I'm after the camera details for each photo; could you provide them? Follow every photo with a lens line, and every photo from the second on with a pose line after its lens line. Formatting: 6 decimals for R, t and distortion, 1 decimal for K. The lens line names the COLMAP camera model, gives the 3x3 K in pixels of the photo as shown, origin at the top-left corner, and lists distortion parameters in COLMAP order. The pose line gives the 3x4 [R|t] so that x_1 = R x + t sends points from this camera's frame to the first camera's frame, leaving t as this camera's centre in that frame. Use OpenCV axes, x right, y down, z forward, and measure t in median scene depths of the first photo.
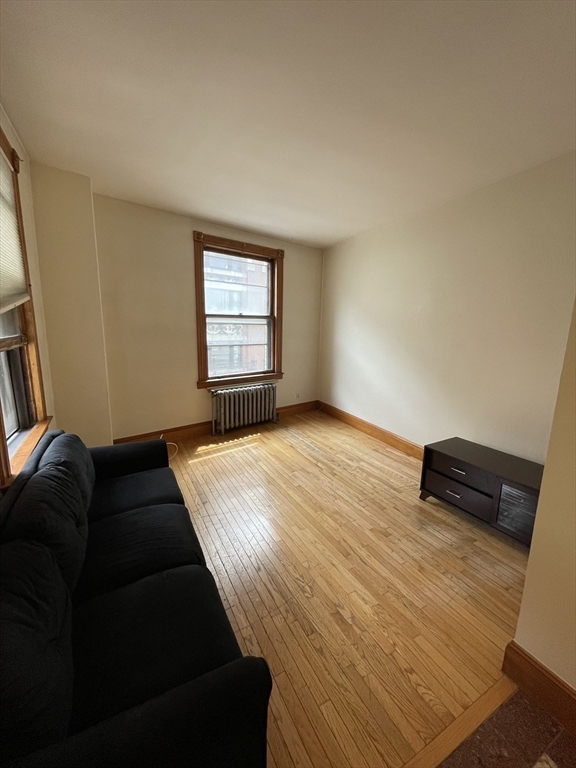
lens RADIAL K [[308.3, 0, 286.0], [0, 308.3, 377.9], [0, 0, 1]] dist [-0.002500, -0.000314]
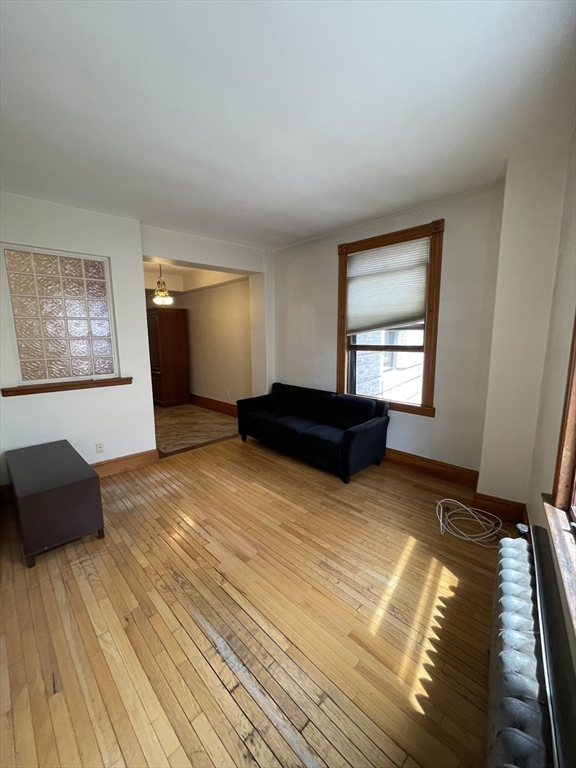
lens RADIAL K [[311.5, 0, 285.0], [0, 311.5, 382.1], [0, 0, 1]] dist [-0.002415, -0.000054]
pose [[-0.963132, 0.029961, -0.267355, 0.123817], [-0.053154, 0.952997, 0.298280, -0.229890], [0.263725, 0.301494, -0.916270, 1.329807]]
